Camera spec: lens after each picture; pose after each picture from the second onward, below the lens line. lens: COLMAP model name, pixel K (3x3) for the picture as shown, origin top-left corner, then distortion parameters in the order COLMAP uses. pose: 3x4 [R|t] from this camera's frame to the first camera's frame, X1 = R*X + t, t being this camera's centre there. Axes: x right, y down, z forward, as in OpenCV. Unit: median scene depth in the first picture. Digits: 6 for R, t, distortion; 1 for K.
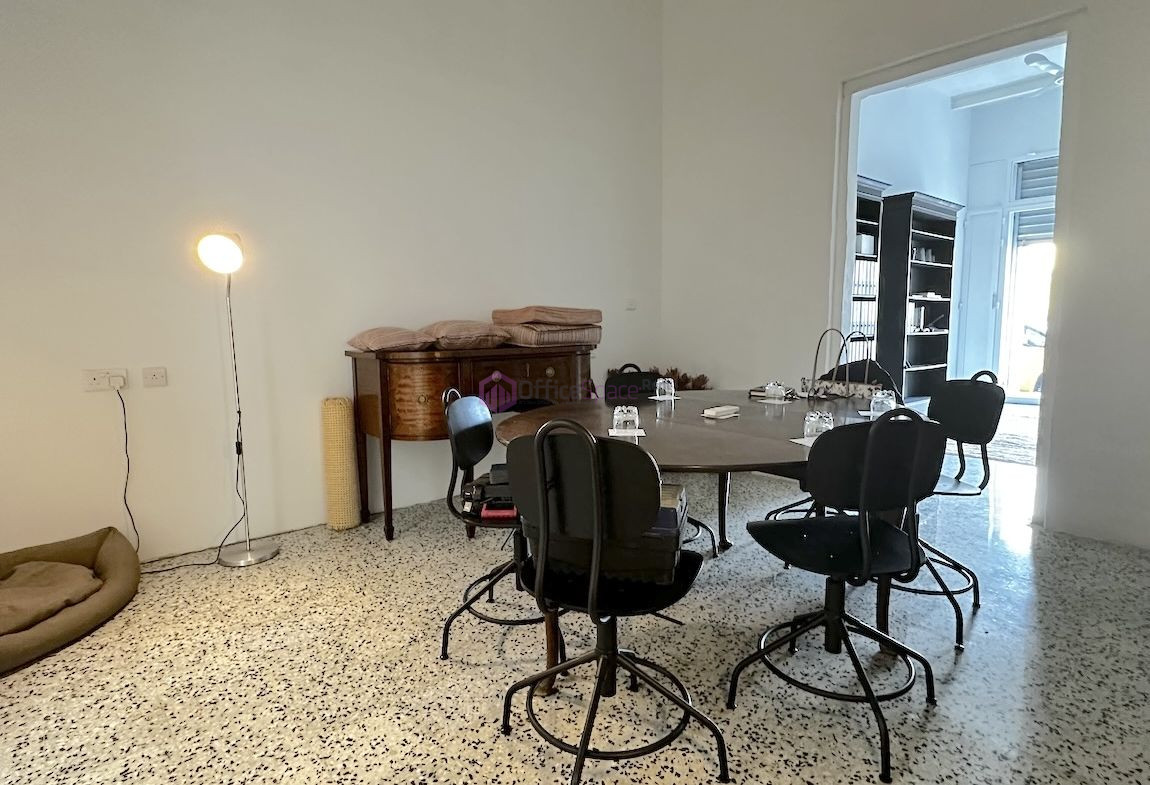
lens RADIAL K [[599.0, 0, 575.0], [0, 599.0, 392.5], [0, 0, 1]] dist [0.002661, 0.000810]
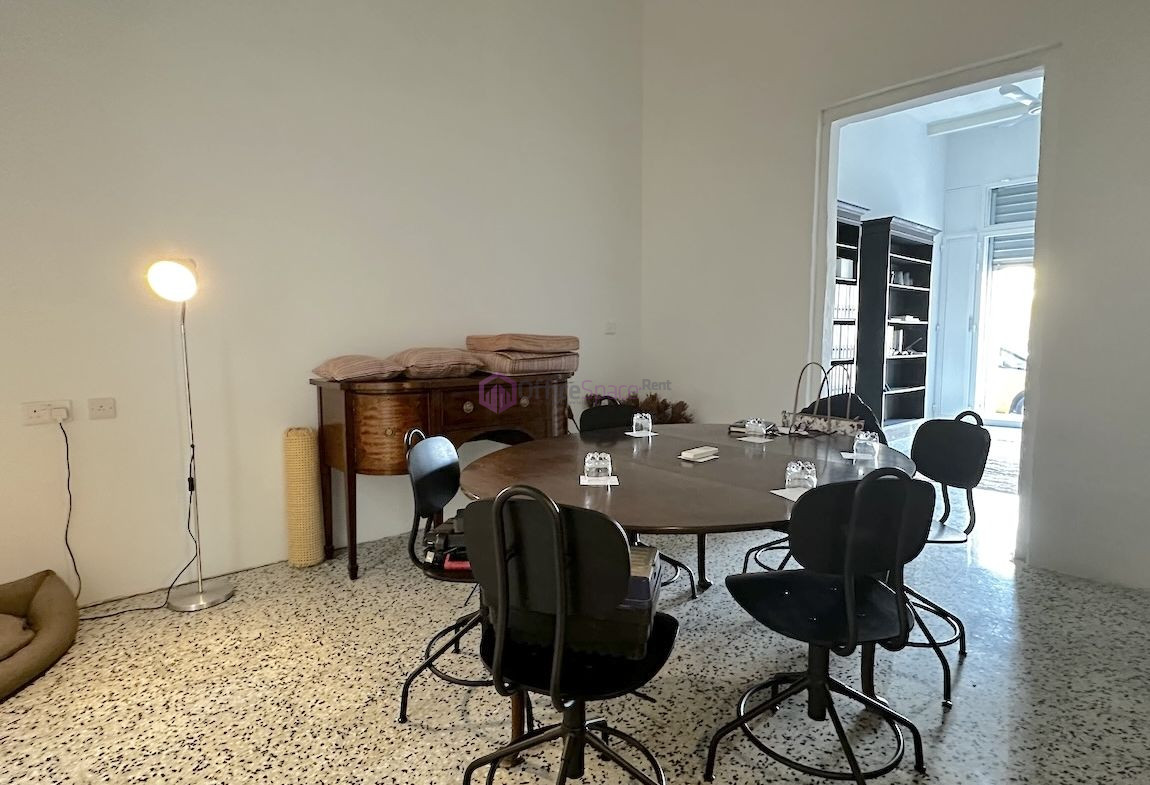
lens RADIAL K [[599.0, 0, 575.0], [0, 599.0, 392.5], [0, 0, 1]] dist [0.002661, 0.000810]
pose [[0.999571, 0.005343, 0.028783, 0.015743], [-0.004696, 0.999735, -0.022516, -0.037874], [-0.028896, 0.022371, 0.999332, 0.043198]]
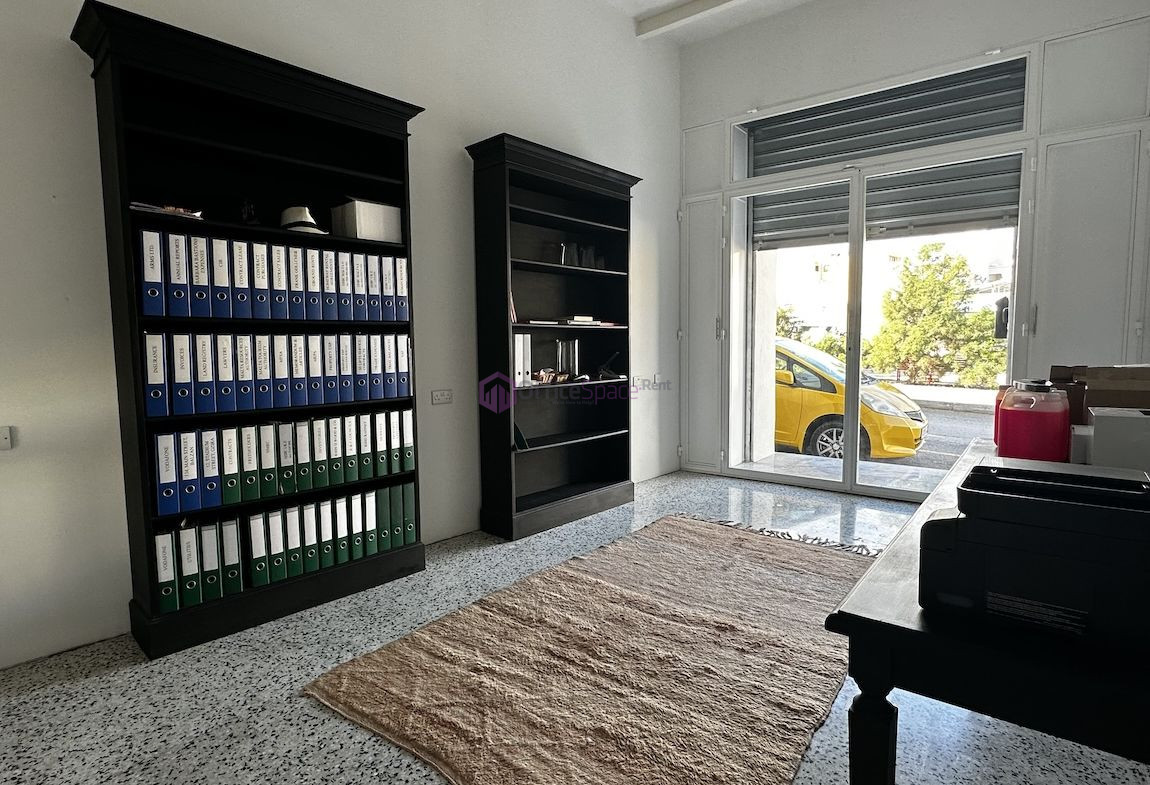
lens RADIAL K [[599.0, 0, 575.0], [0, 599.0, 392.5], [0, 0, 1]] dist [0.002661, 0.000810]
pose [[0.990207, -0.012866, 0.139013, 1.487212], [0.018505, 0.999054, -0.039349, -0.194272], [-0.138375, 0.041536, 0.989509, 1.211577]]
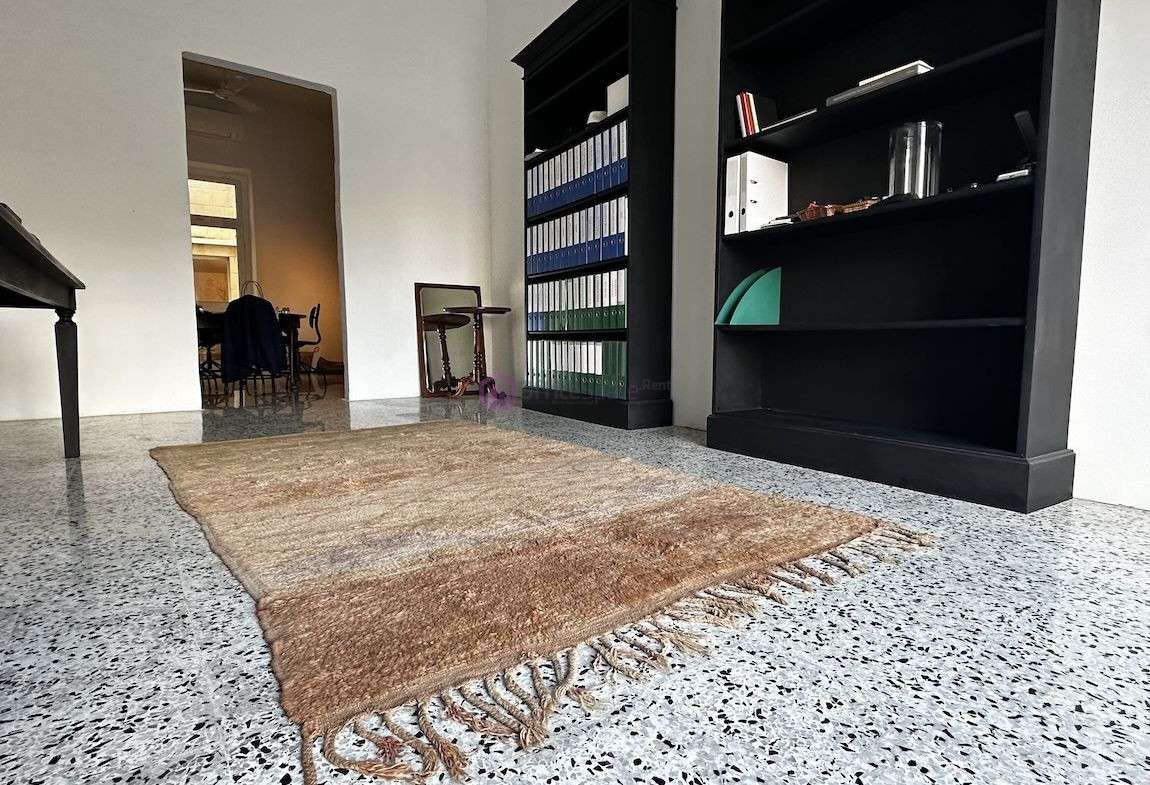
lens RADIAL K [[599.0, 0, 575.0], [0, 599.0, 392.5], [0, 0, 1]] dist [0.002661, 0.000810]
pose [[-0.130744, 0.100355, -0.986324, 2.669374], [-0.113806, 0.986768, 0.115486, -0.084923], [0.984863, 0.127349, -0.117593, 2.617326]]
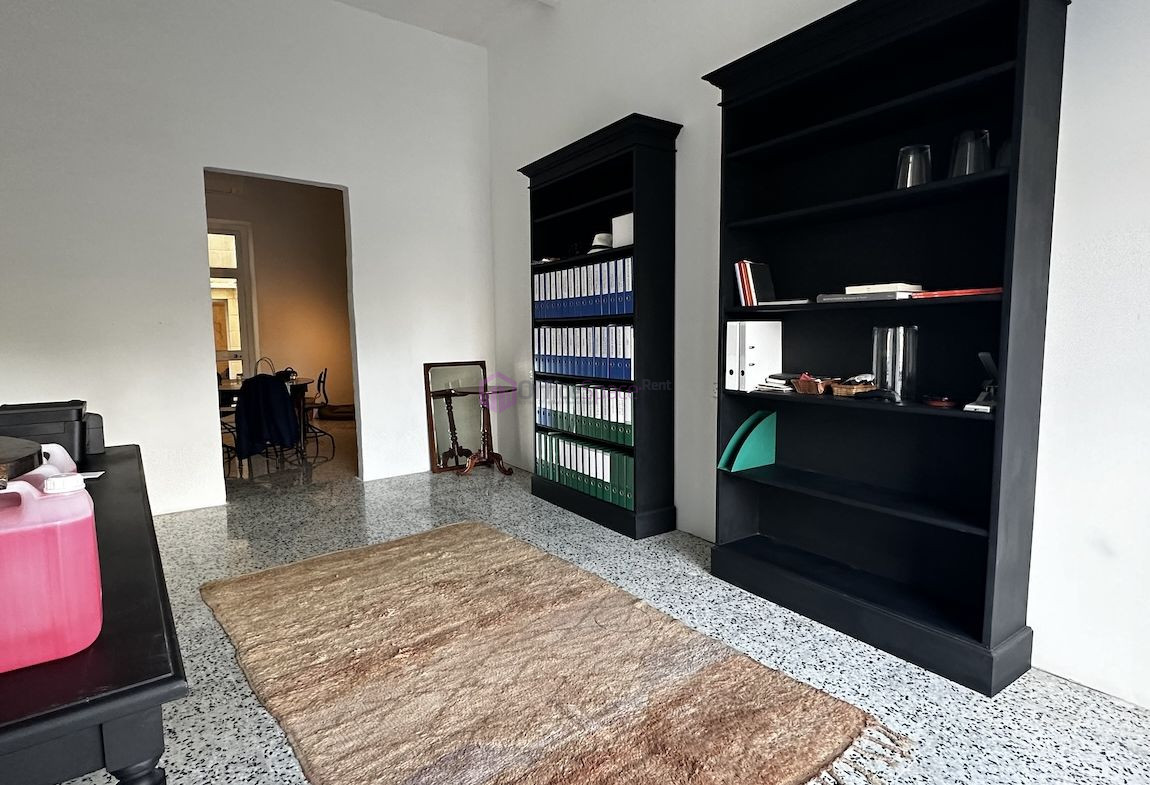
lens RADIAL K [[599.0, 0, 575.0], [0, 599.0, 392.5], [0, 0, 1]] dist [0.002661, 0.000810]
pose [[-0.108400, 0.110842, -0.987909, 2.752431], [-0.103437, 0.987113, 0.122102, -0.376799], [0.988711, 0.115423, -0.095538, 2.538504]]
